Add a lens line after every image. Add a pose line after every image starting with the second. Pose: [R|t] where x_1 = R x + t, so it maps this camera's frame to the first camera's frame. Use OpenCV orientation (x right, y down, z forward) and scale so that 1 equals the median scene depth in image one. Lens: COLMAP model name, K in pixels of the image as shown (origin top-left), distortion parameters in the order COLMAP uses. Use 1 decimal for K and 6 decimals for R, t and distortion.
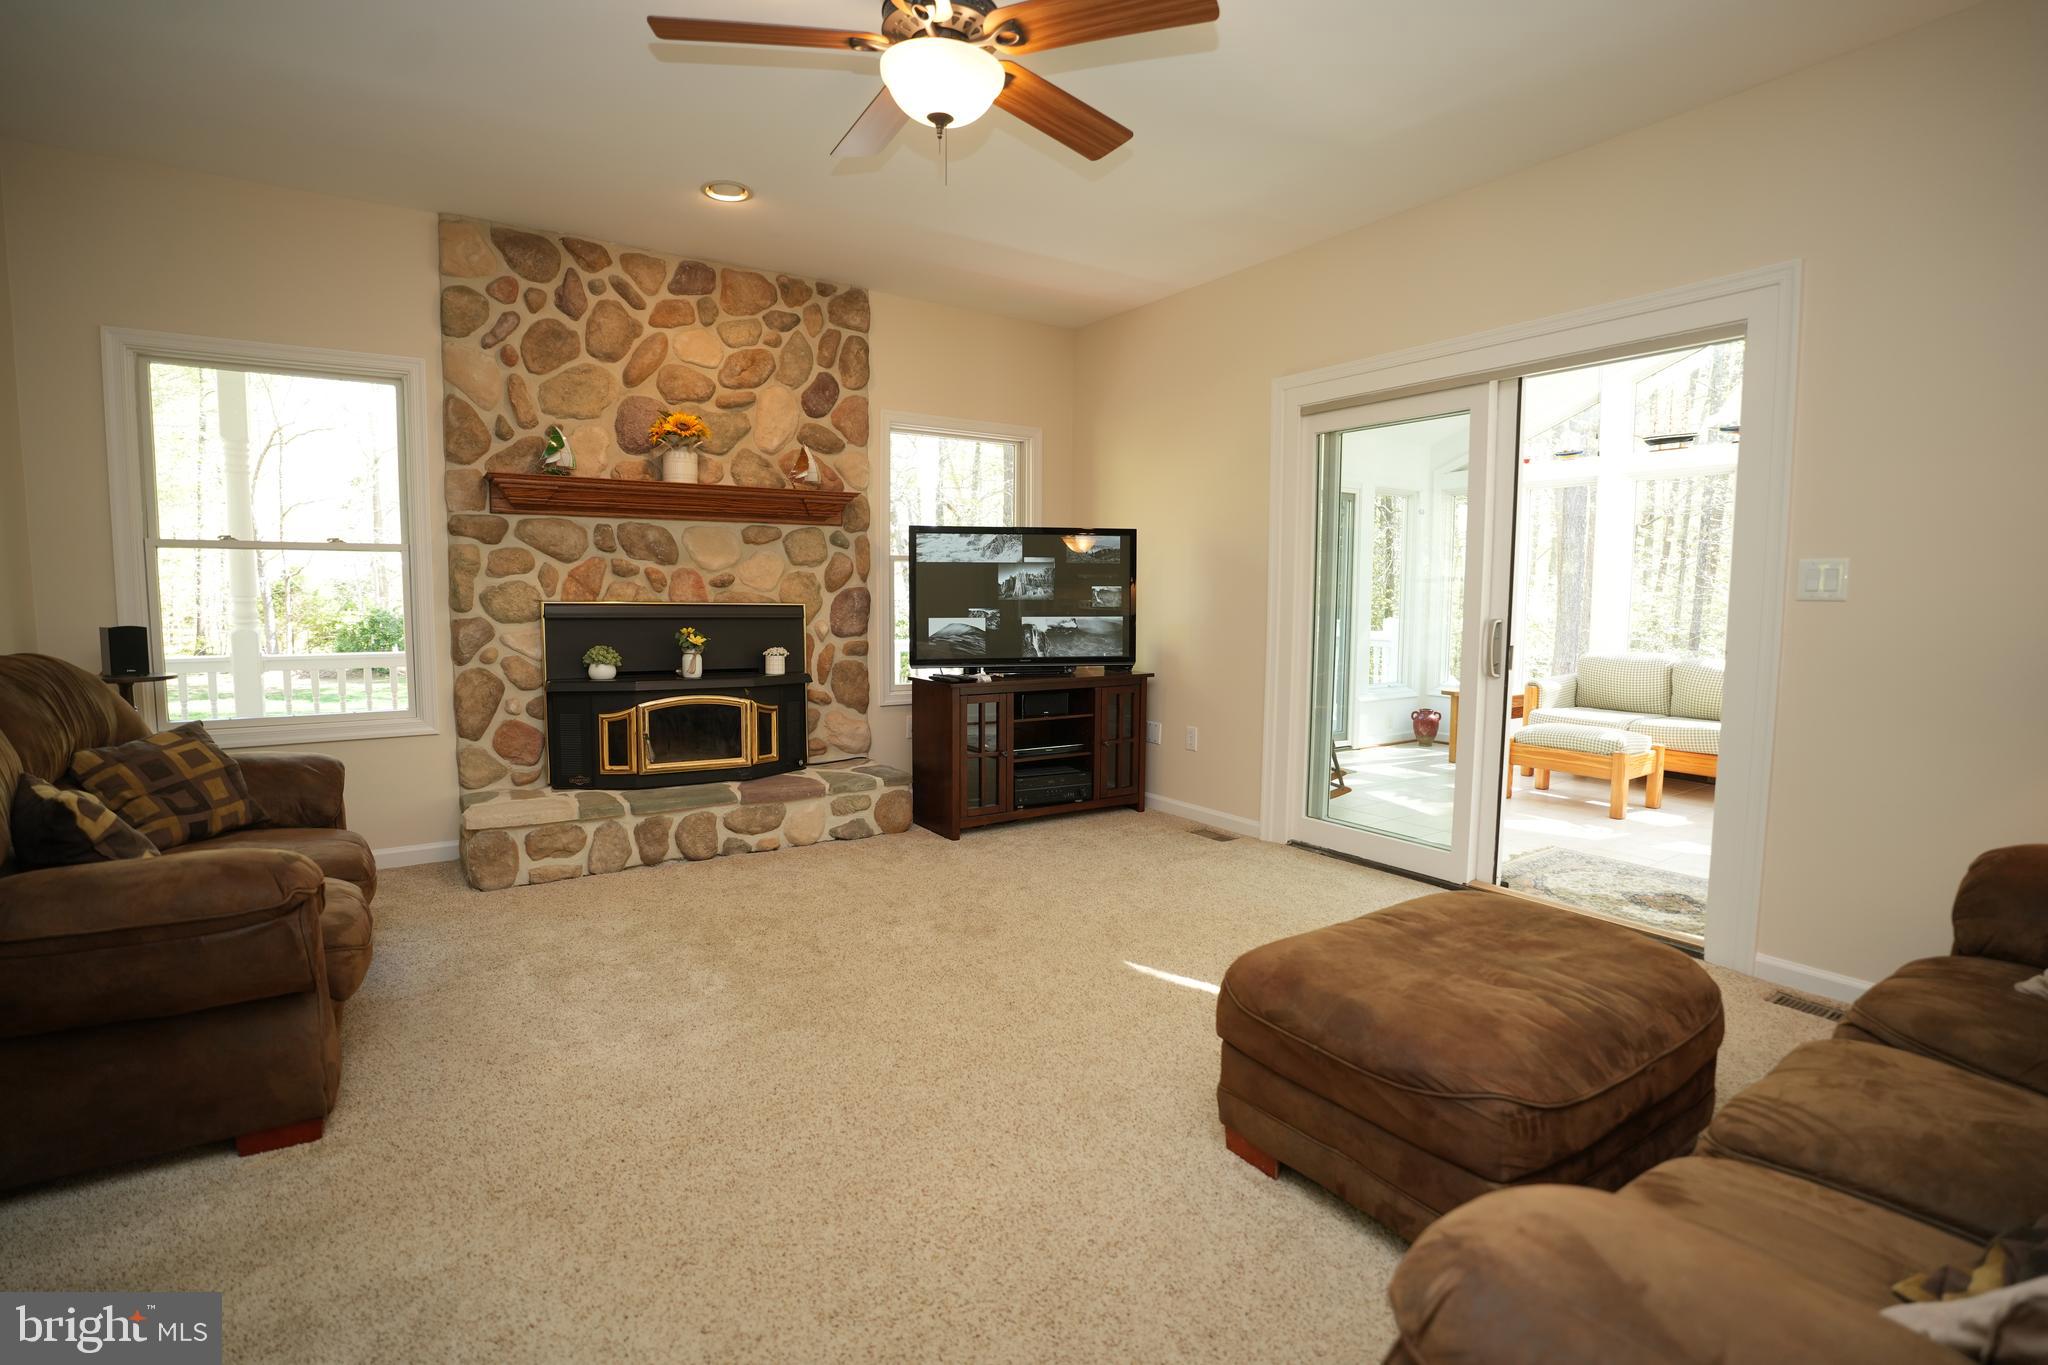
lens RADIAL K [[957.6, 0, 1024.0], [0, 957.6, 682.5], [0, 0, 1]] dist [-0.081523, 0.030810]
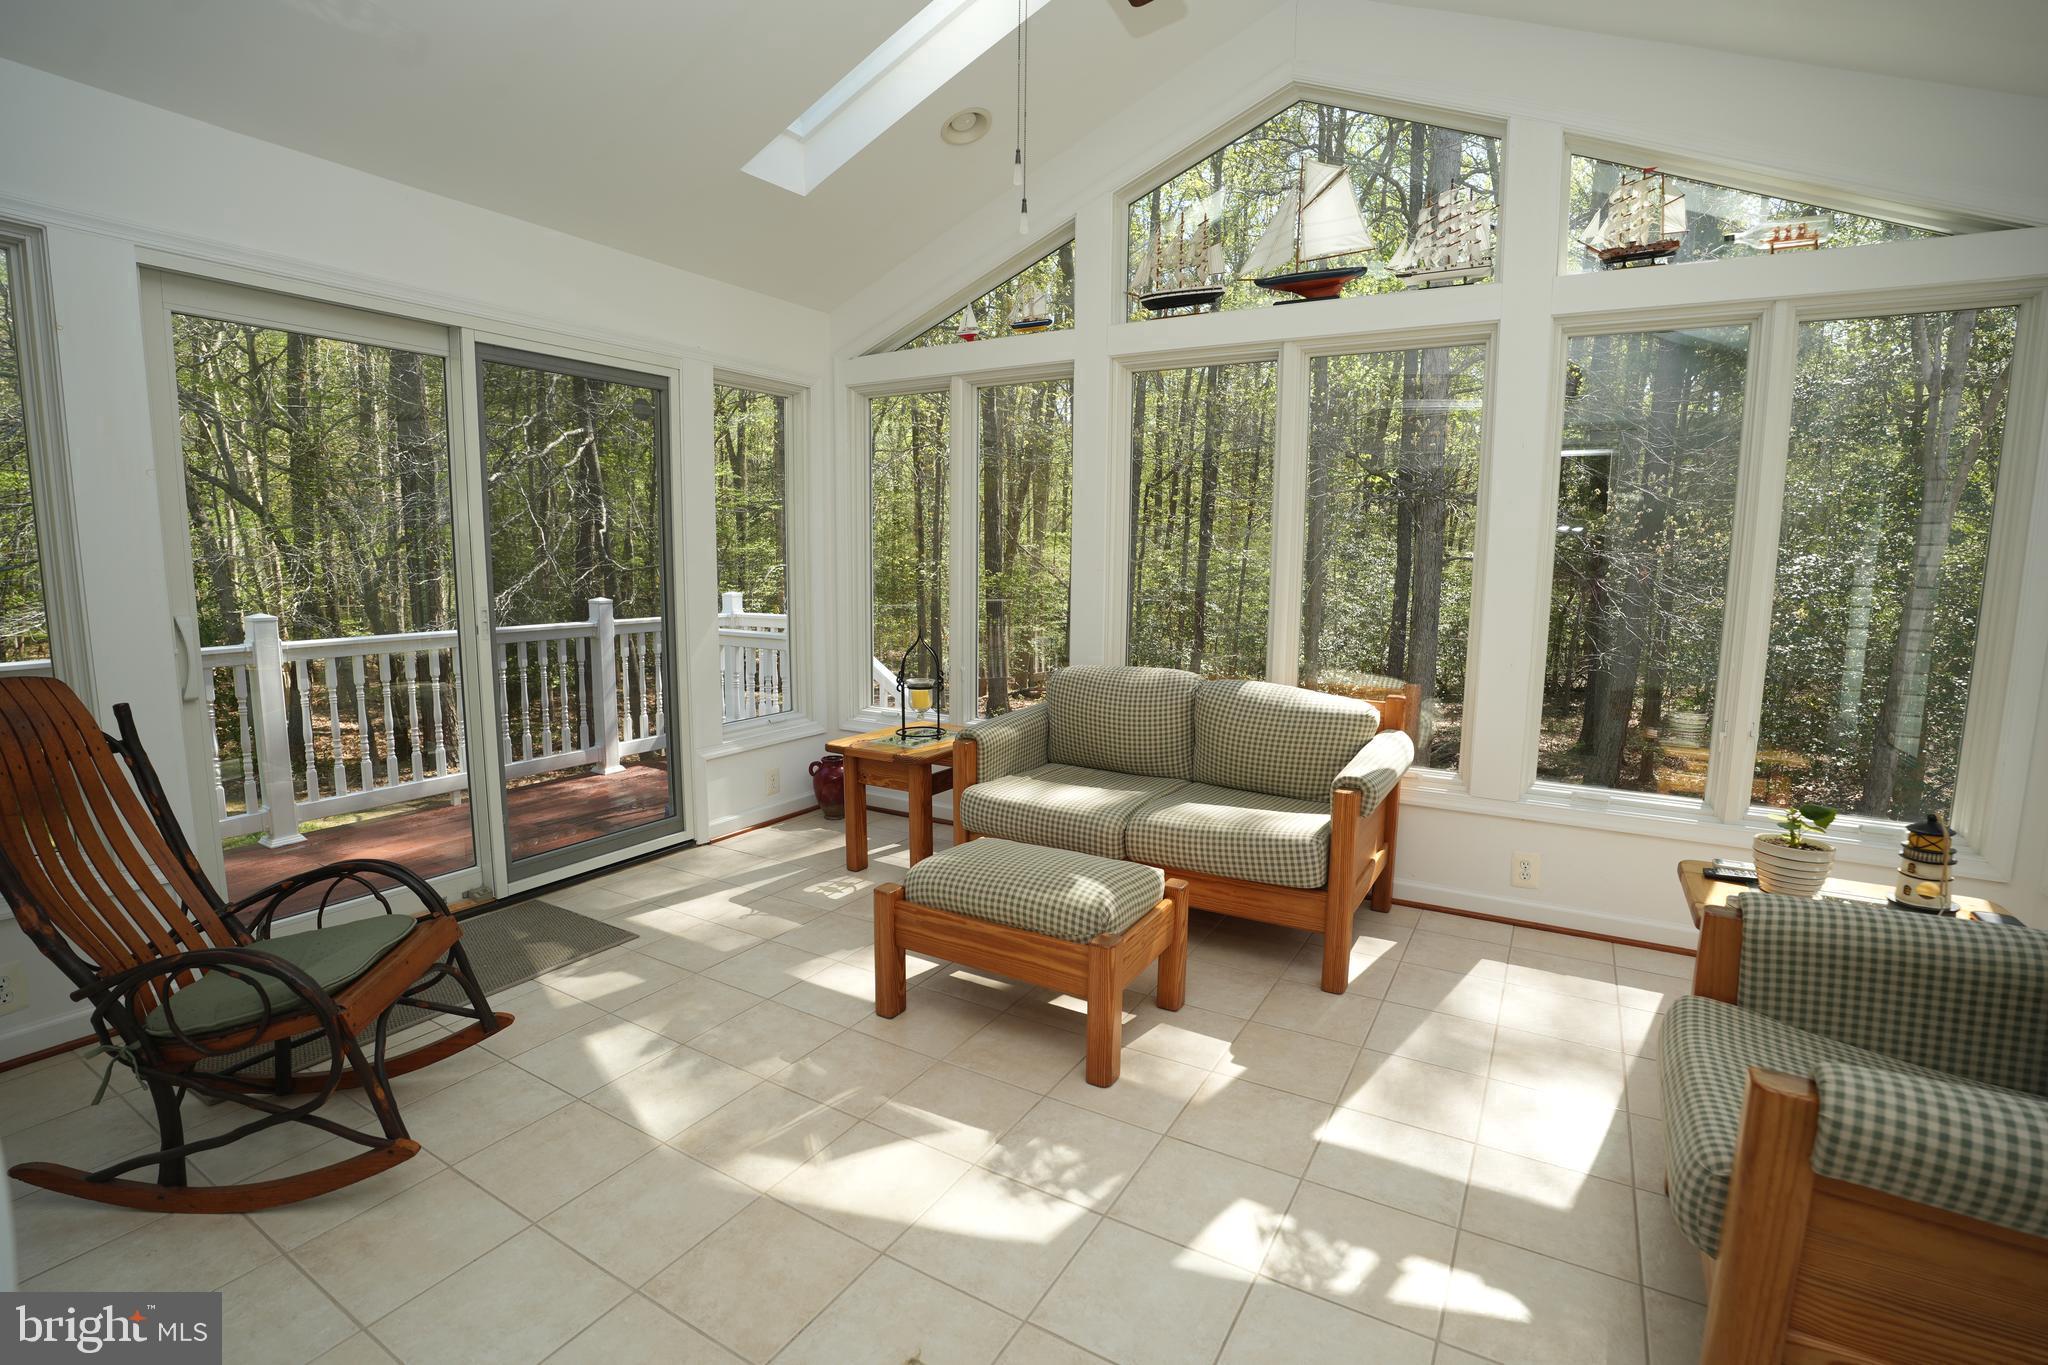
lens RADIAL K [[937.8, 0, 1024.0], [0, 937.8, 682.5], [0, 0, 1]] dist [-0.069555, 0.016919]
pose [[0.901334, -0.055721, 0.429525, 0.252935], [0.034510, 0.997776, 0.057023, -0.042459], [-0.431747, -0.036574, 0.901253, 0.370688]]
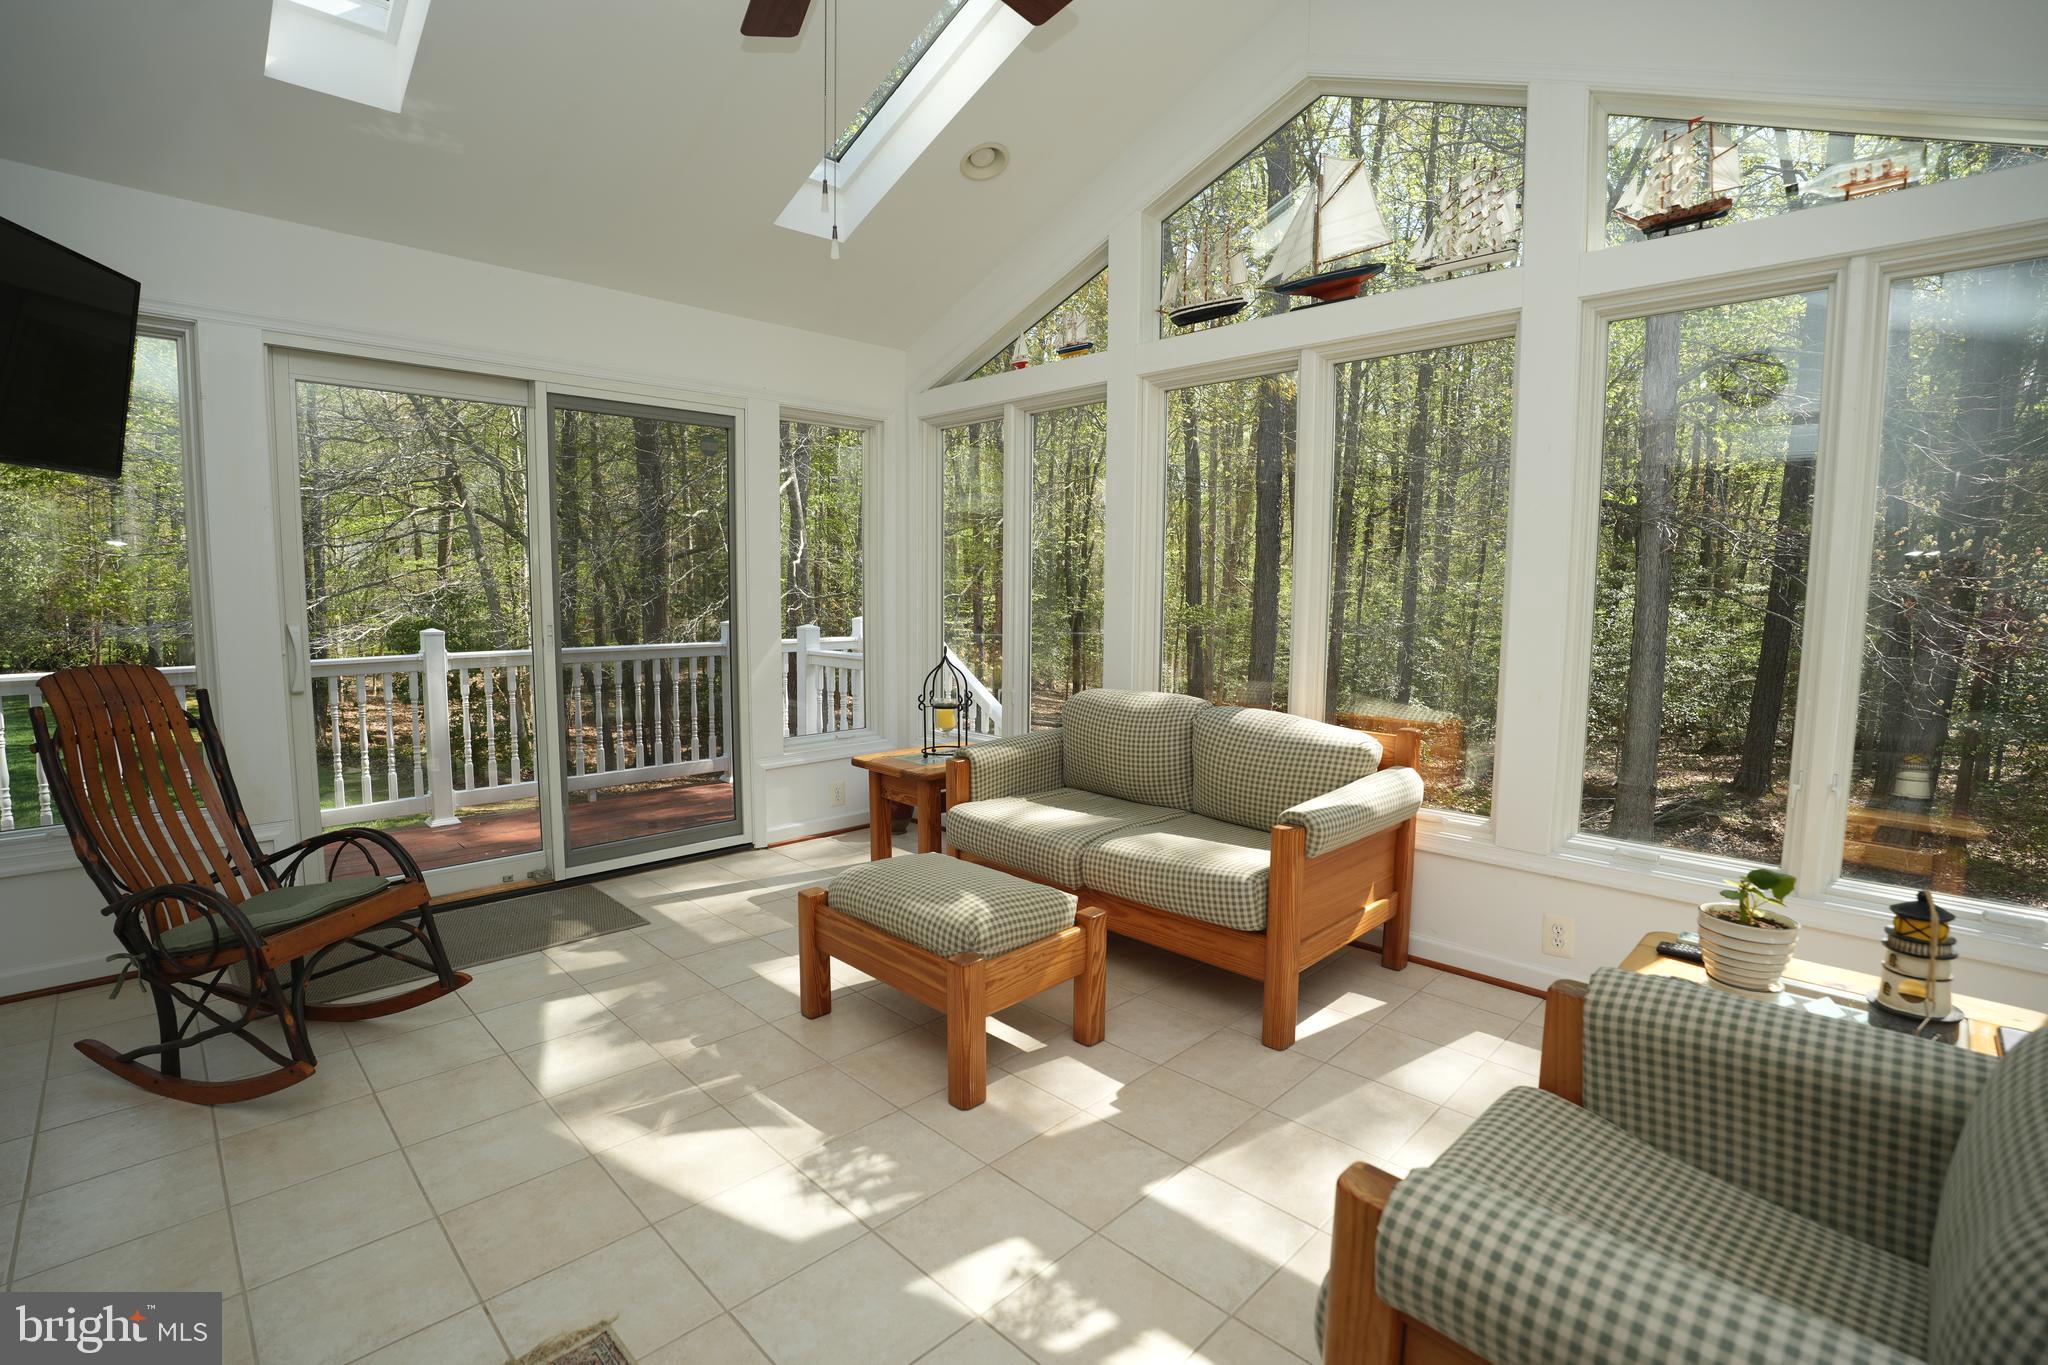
lens RADIAL K [[943.3, 0, 1024.0], [0, 943.3, 682.5], [0, 0, 1]] dist [-0.067614, 0.016224]
pose [[0.980828, -0.018023, 0.194041, 0.349493], [0.015345, 0.999765, 0.015292, -0.034639], [-0.194271, -0.012021, 0.980874, 0.336612]]
